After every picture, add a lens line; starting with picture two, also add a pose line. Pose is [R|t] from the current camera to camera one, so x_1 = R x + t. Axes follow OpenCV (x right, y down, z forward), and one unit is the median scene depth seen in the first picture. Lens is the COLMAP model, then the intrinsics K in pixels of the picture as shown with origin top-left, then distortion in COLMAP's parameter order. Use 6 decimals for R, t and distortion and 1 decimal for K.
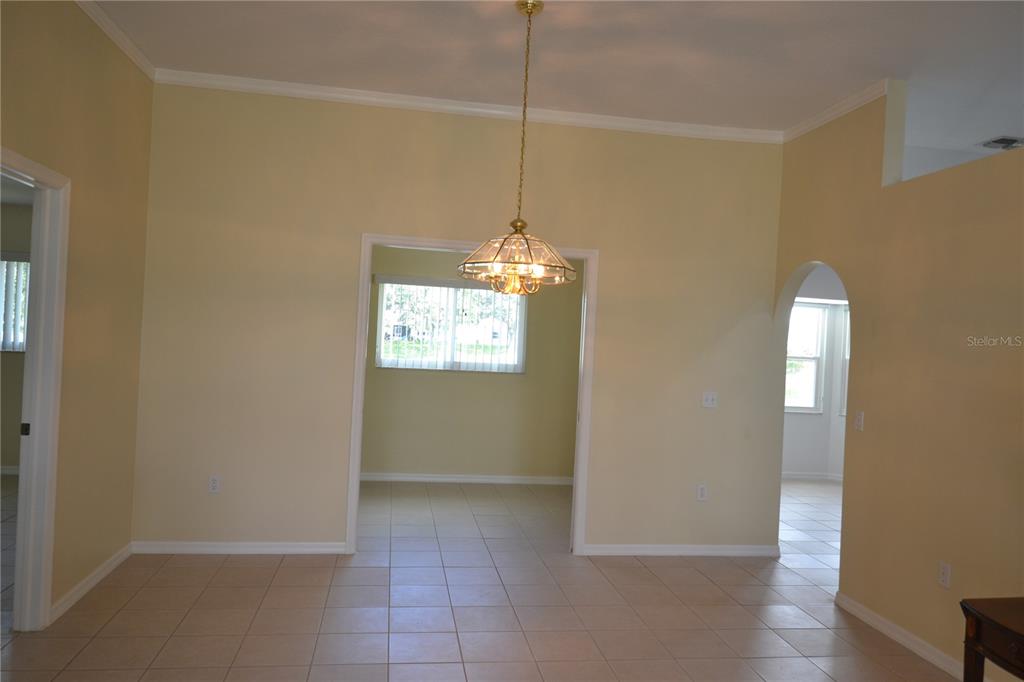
lens RADIAL K [[734.7, 0, 510.8], [0, 734.7, 336.6], [0, 0, 1]] dist [0.054789, -0.064373]
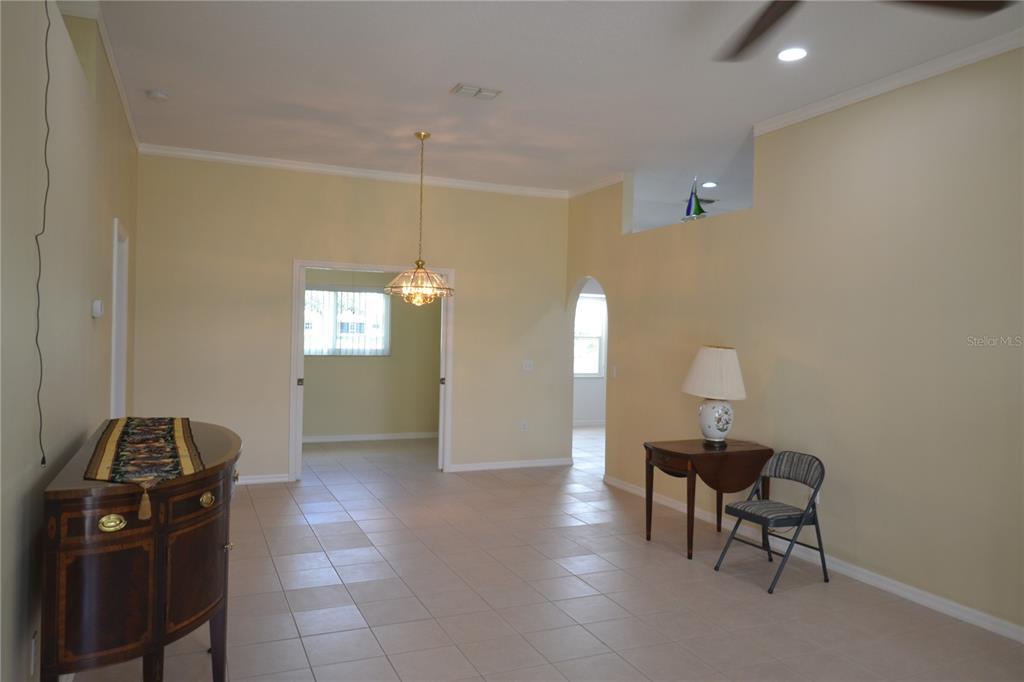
lens RADIAL K [[734.7, 0, 510.8], [0, 734.7, 336.6], [0, 0, 1]] dist [0.054789, -0.064373]
pose [[0.967156, -0.031352, 0.252243, -0.154066], [0.026886, 0.999415, 0.021135, -0.009019], [-0.252758, -0.013660, 0.967433, -0.487761]]
